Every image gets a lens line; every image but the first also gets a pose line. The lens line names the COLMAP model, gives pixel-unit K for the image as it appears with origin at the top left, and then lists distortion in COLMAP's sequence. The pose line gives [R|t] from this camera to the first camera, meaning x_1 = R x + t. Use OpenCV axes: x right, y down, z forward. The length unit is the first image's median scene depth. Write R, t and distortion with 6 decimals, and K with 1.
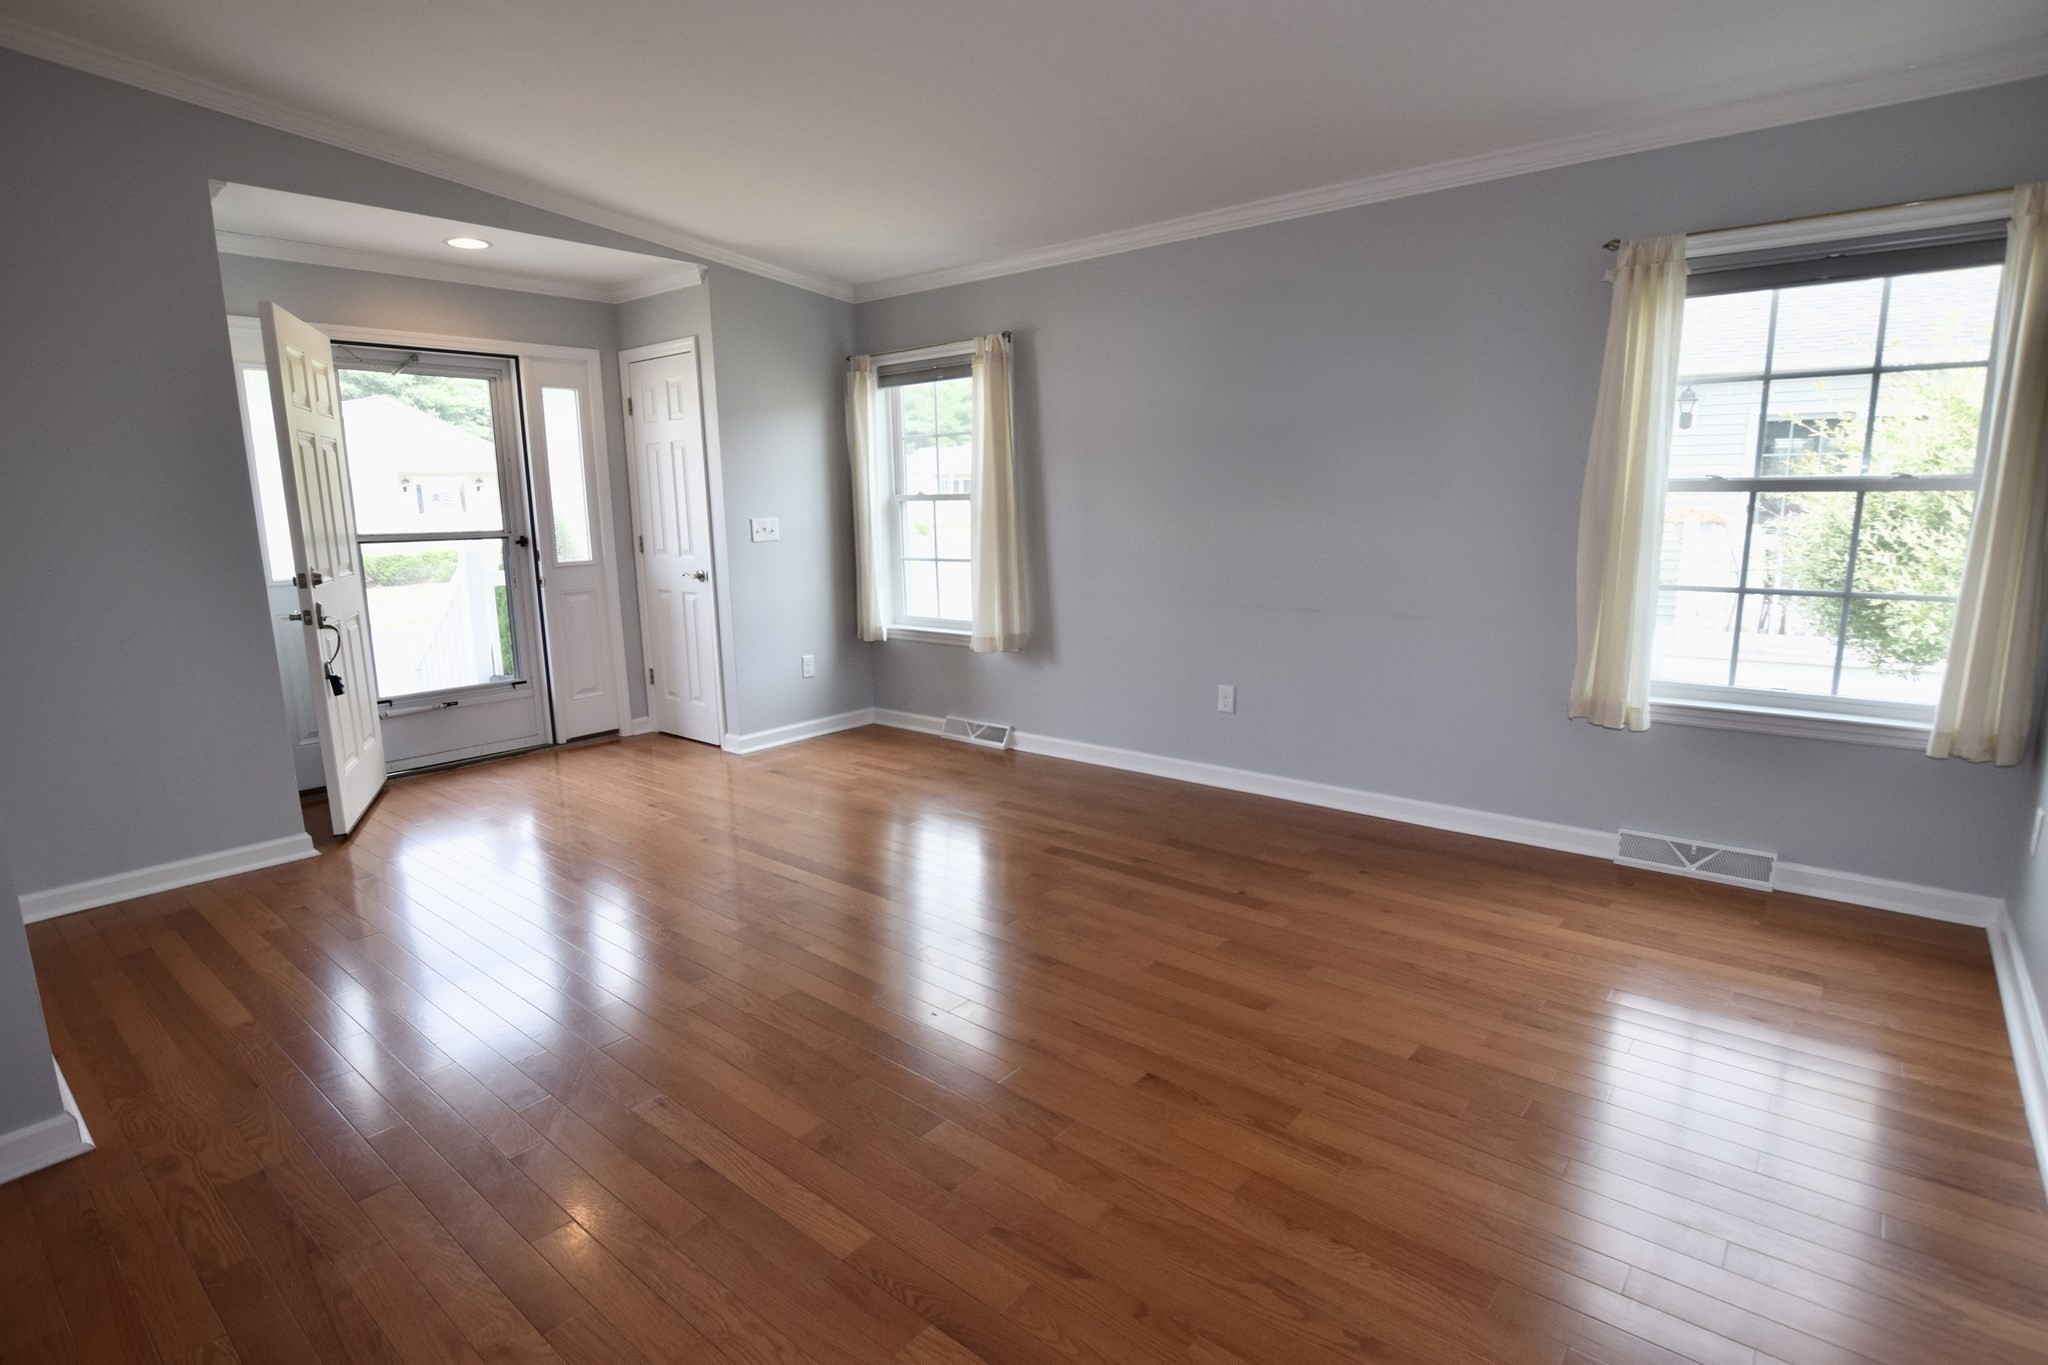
lens RADIAL K [[1015.7, 0, 1028.3], [0, 1015.7, 691.1], [0, 0, 1]] dist [-0.022231, 0.002414]
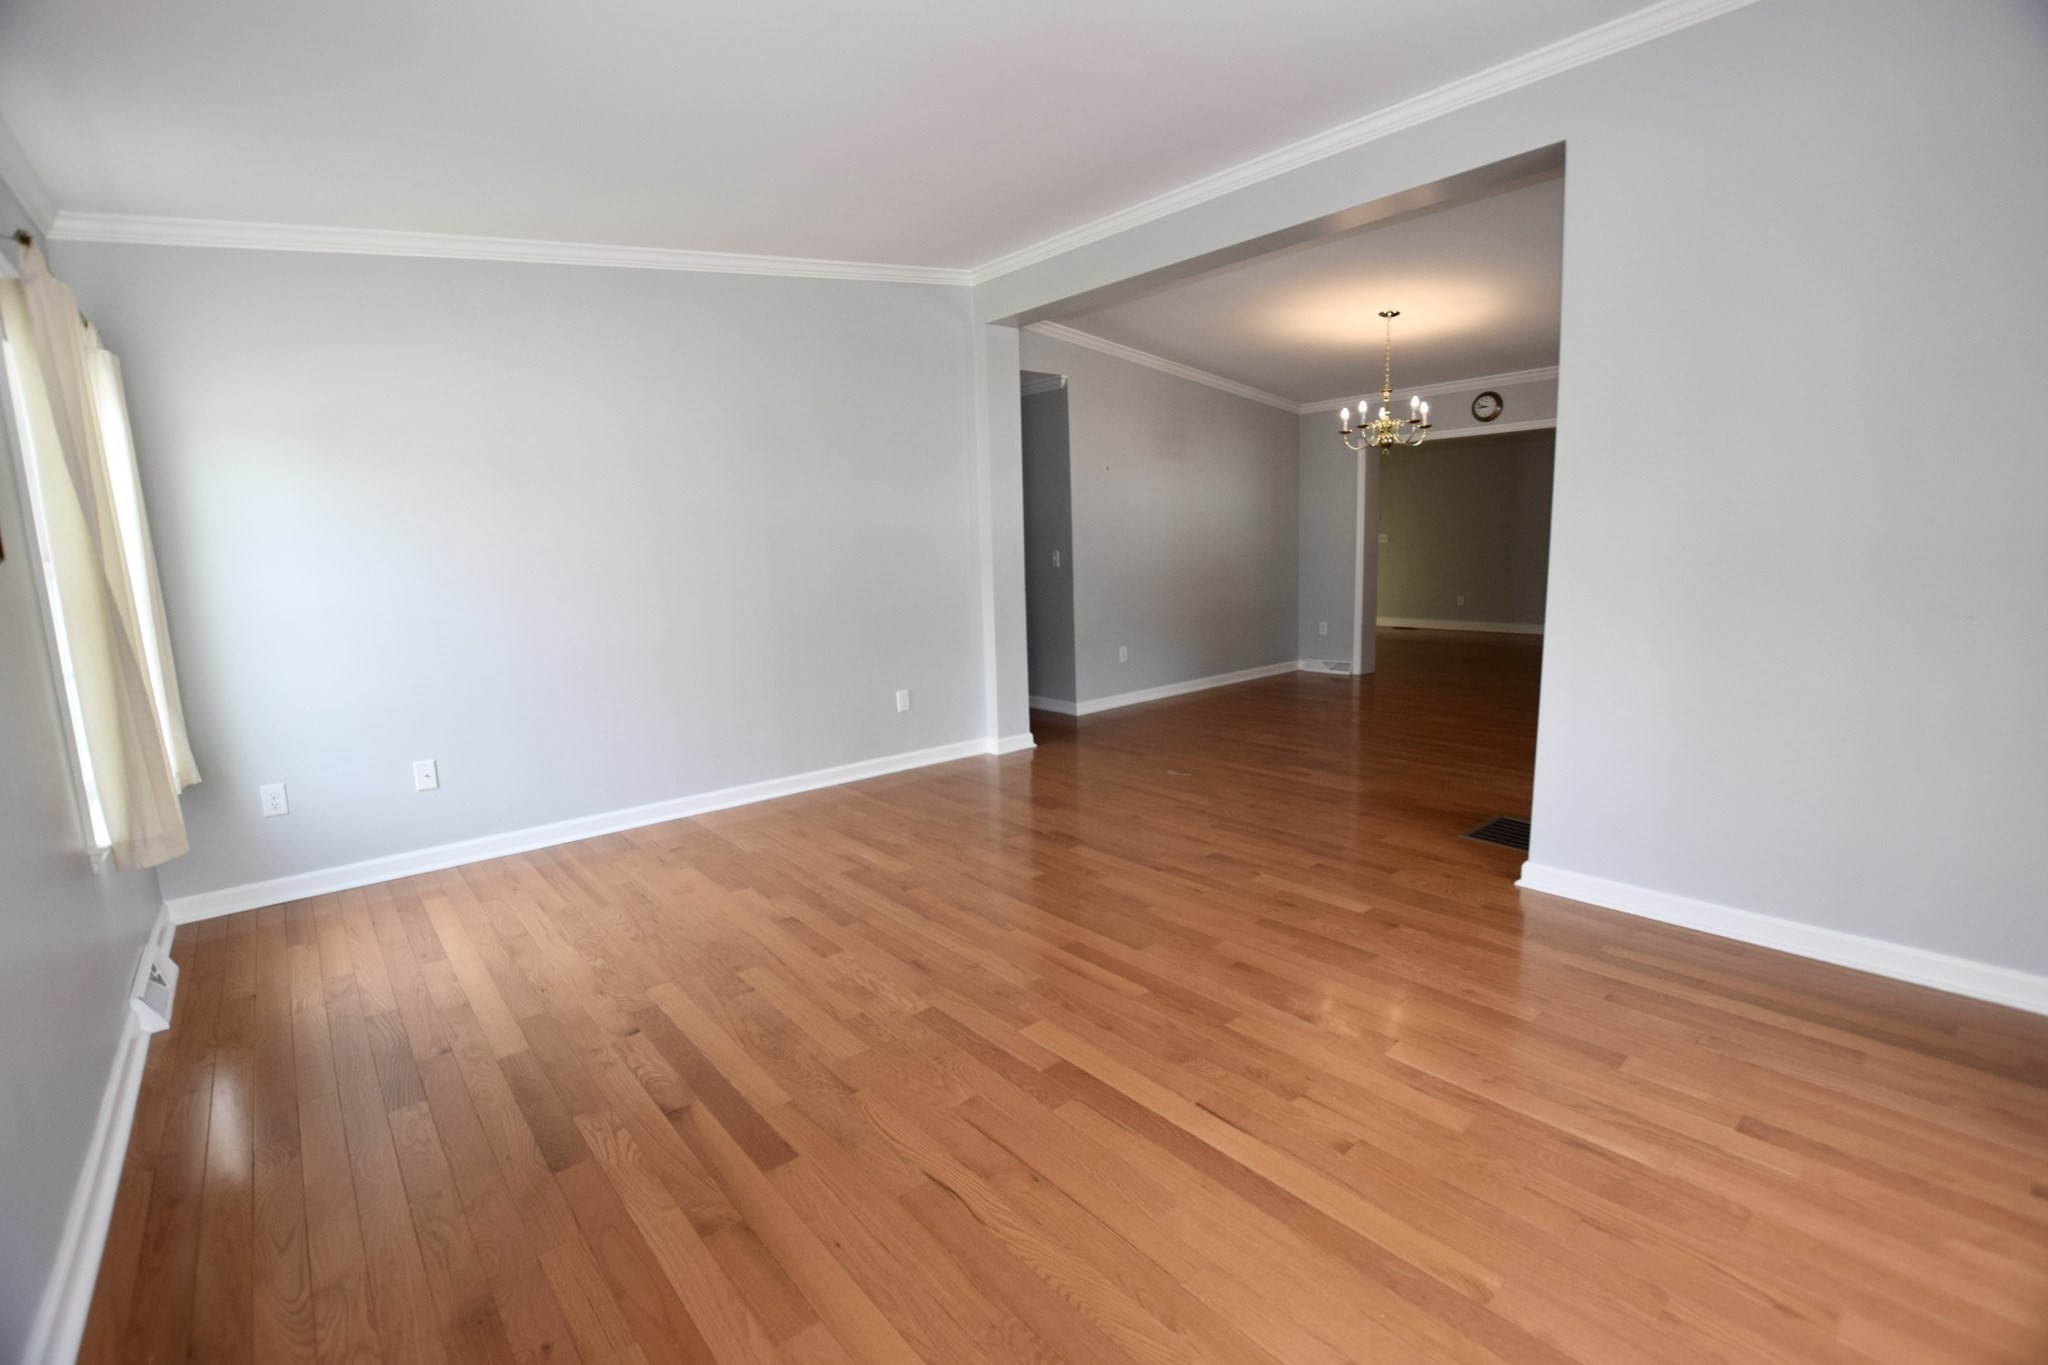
lens RADIAL K [[895.6, 0, 1012.1], [0, 895.6, 683.6], [0, 0, 1]] dist [-0.030705, 0.000745]
pose [[-0.982010, 0.017648, 0.188000, -0.191747], [0.080148, 0.940443, 0.330369, -0.232735], [-0.170973, 0.339494, -0.924939, 1.270581]]
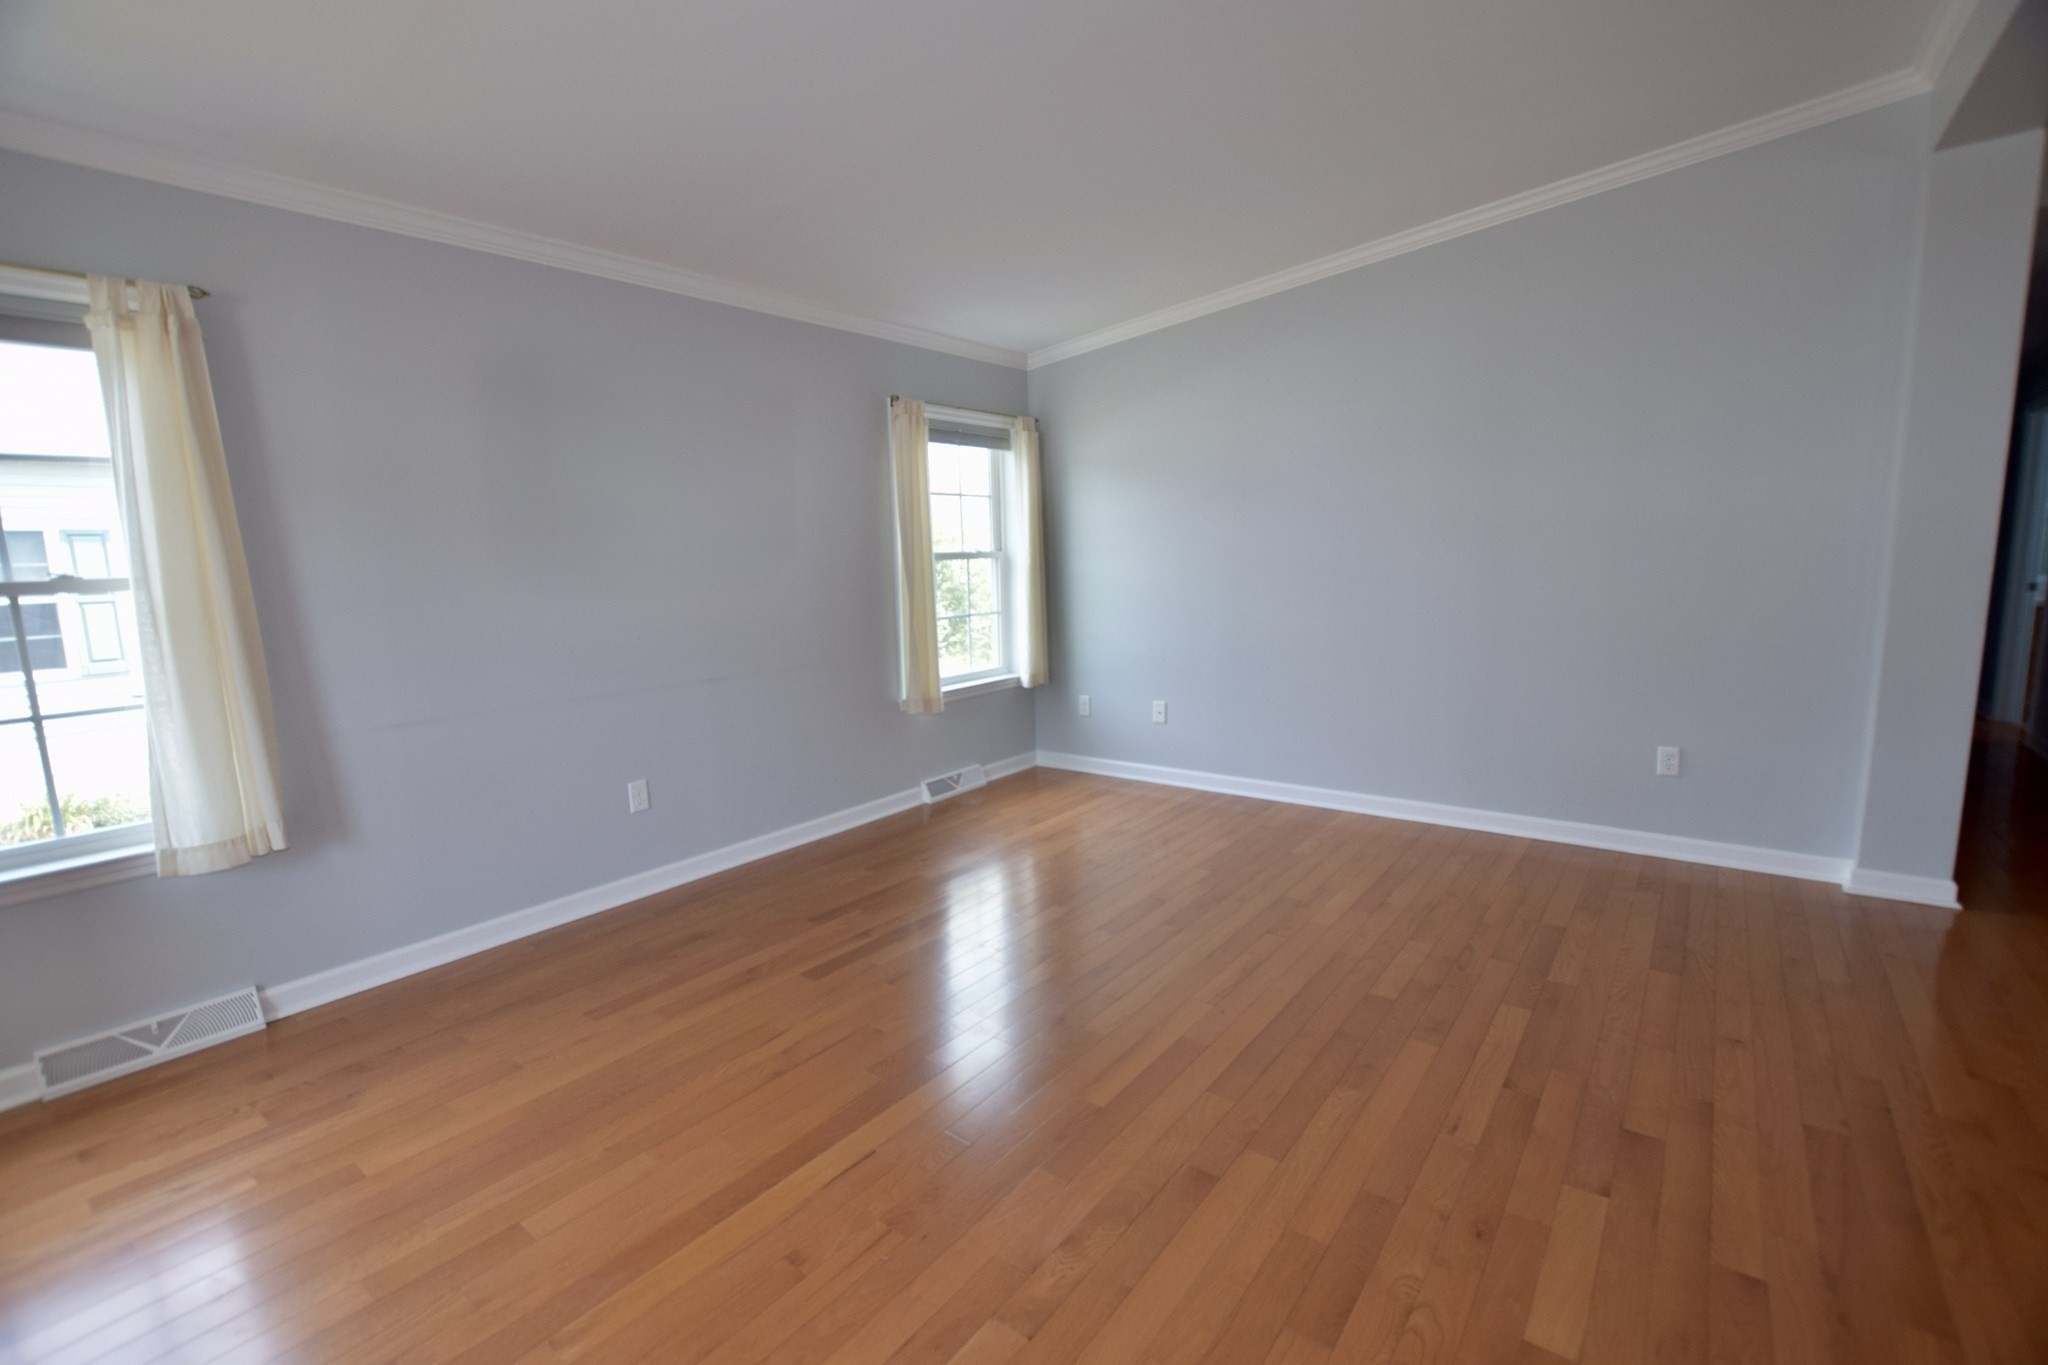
lens RADIAL K [[895.6, 0, 1028.7], [0, 895.6, 677.9], [0, 0, 1]] dist [-0.030705, 0.000745]
pose [[-0.030901, -0.116860, 0.992668, -0.650108], [0.218588, 0.968311, 0.120797, -0.125919], [-0.975328, 0.220718, -0.004377, 0.730733]]
